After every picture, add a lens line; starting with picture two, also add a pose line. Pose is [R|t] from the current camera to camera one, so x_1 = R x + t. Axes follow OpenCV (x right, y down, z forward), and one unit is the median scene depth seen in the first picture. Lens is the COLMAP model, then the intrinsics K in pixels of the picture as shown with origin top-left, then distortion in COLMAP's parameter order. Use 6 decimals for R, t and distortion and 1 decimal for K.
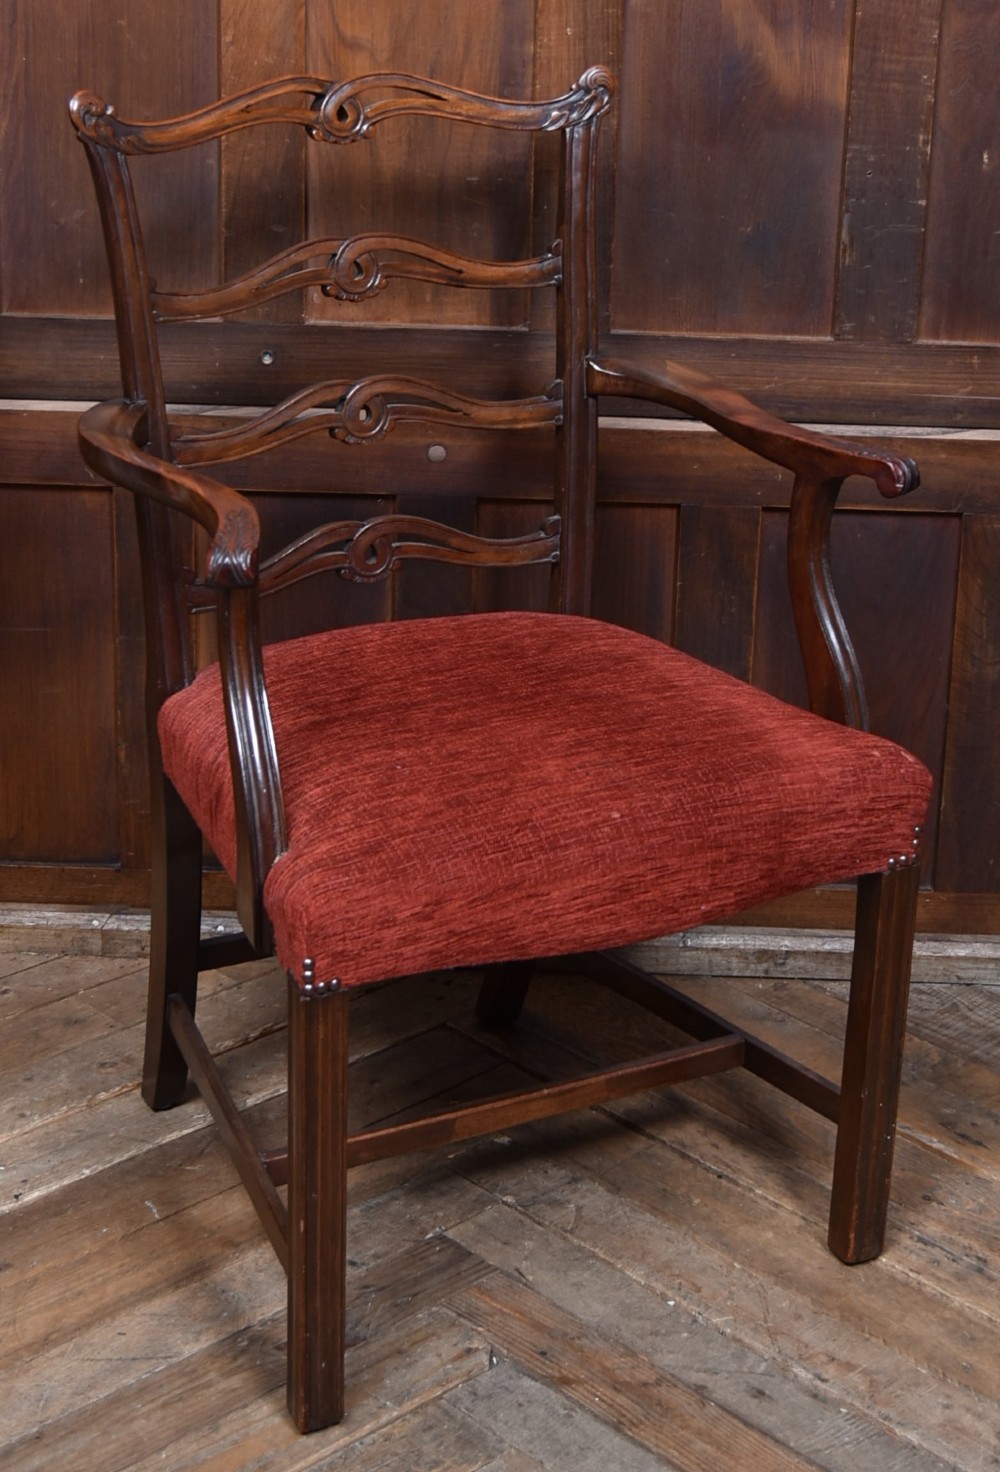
lens RADIAL K [[2932.9, 0, 473.6], [0, 2932.9, 497.6], [0, 0, 1]] dist [-0.025439, 0.000000]
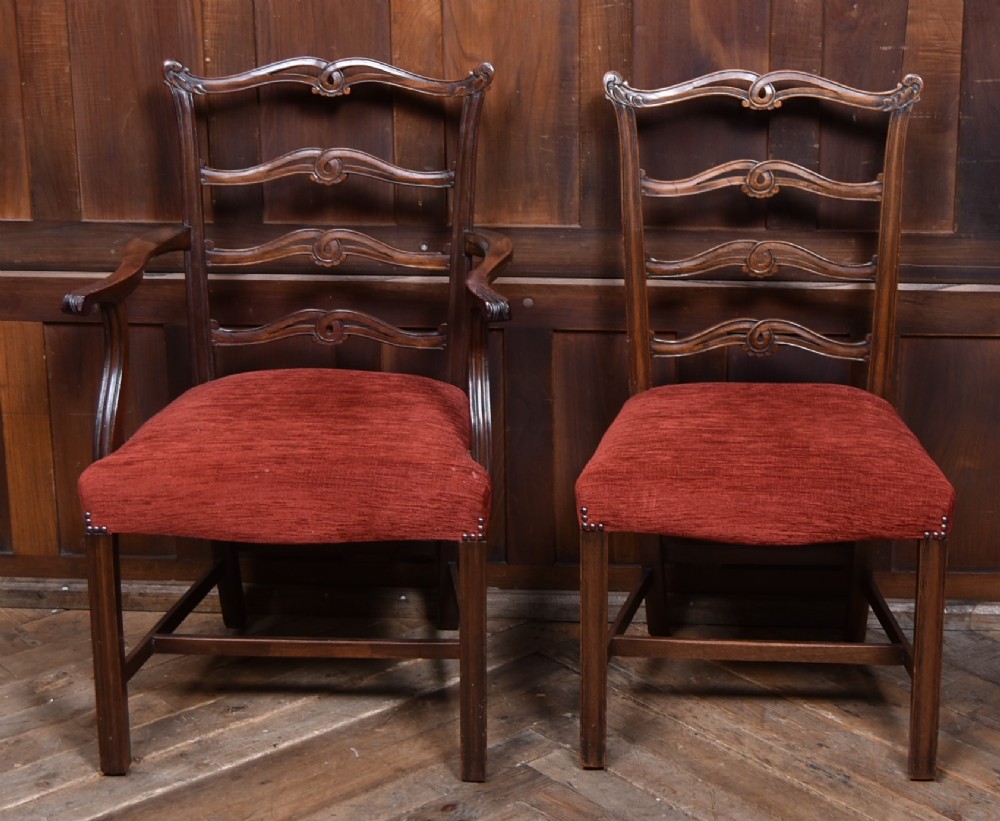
lens RADIAL K [[2511.2, 0, 592.2], [0, 2511.2, 264.1], [0, 0, 1]] dist [-0.022277, 0.000000]
pose [[0.998679, -0.016337, -0.048724, 0.098829], [0.014089, 0.998836, -0.046127, 0.030696], [0.049421, 0.045380, 0.997747, -0.433500]]
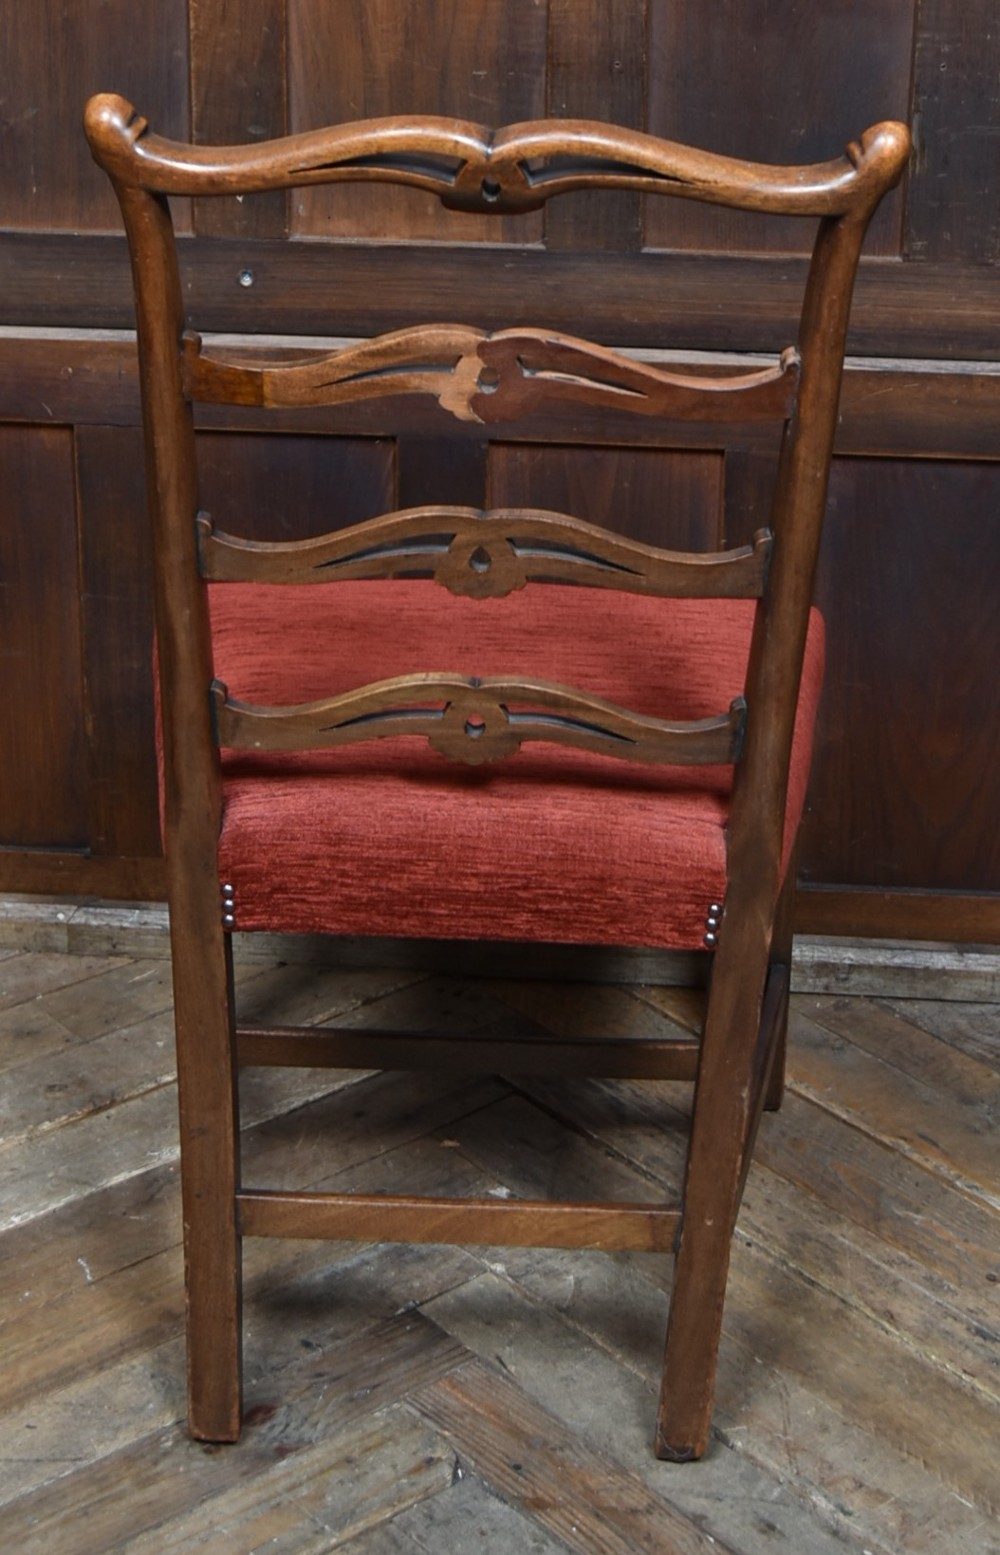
lens RADIAL K [[2952.8, 0, 493.6], [0, 2952.8, 387.5], [0, 0, 1]] dist [-0.022097, 0.000000]
pose [[0.997463, 0.007231, -0.070820, 0.068839], [-0.006364, 0.999902, 0.012461, -0.028370], [0.070903, -0.011979, 0.997411, 0.139722]]
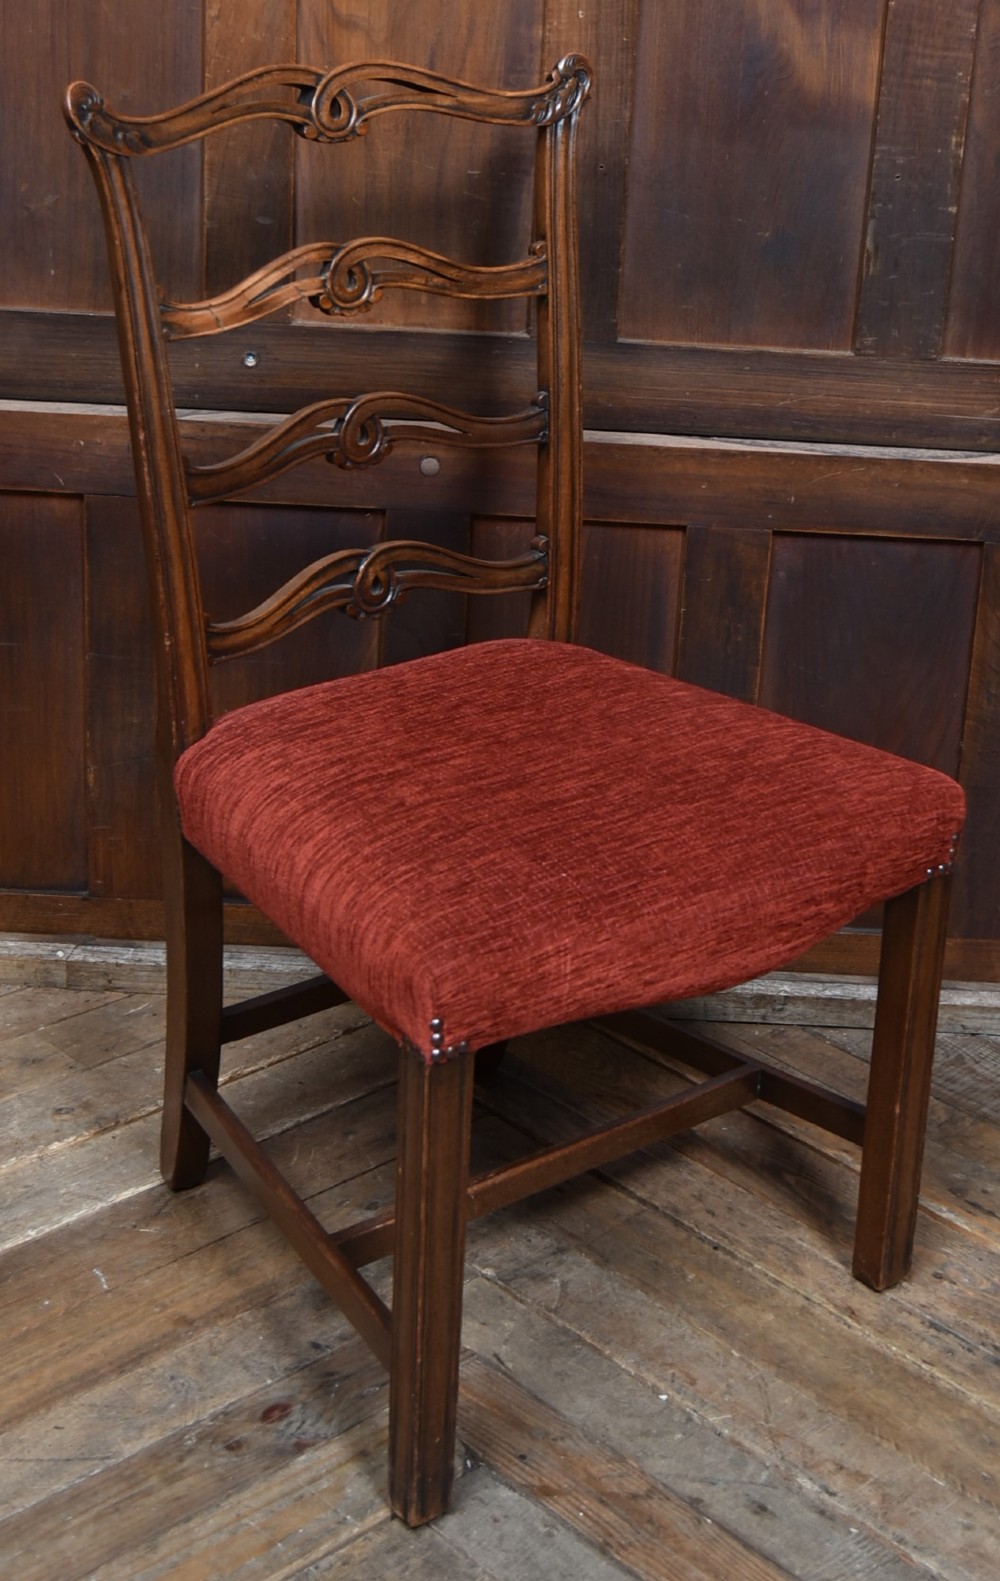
lens RADIAL K [[2444.6, 0, 533.0], [0, 2444.6, 569.5], [0, 0, 1]] dist [-0.024860, 0.000000]
pose [[0.999487, 0.021697, 0.023578, 0.003016], [-0.022072, 0.999632, 0.015739, 0.005372], [-0.023228, -0.016251, 0.999598, 0.229584]]
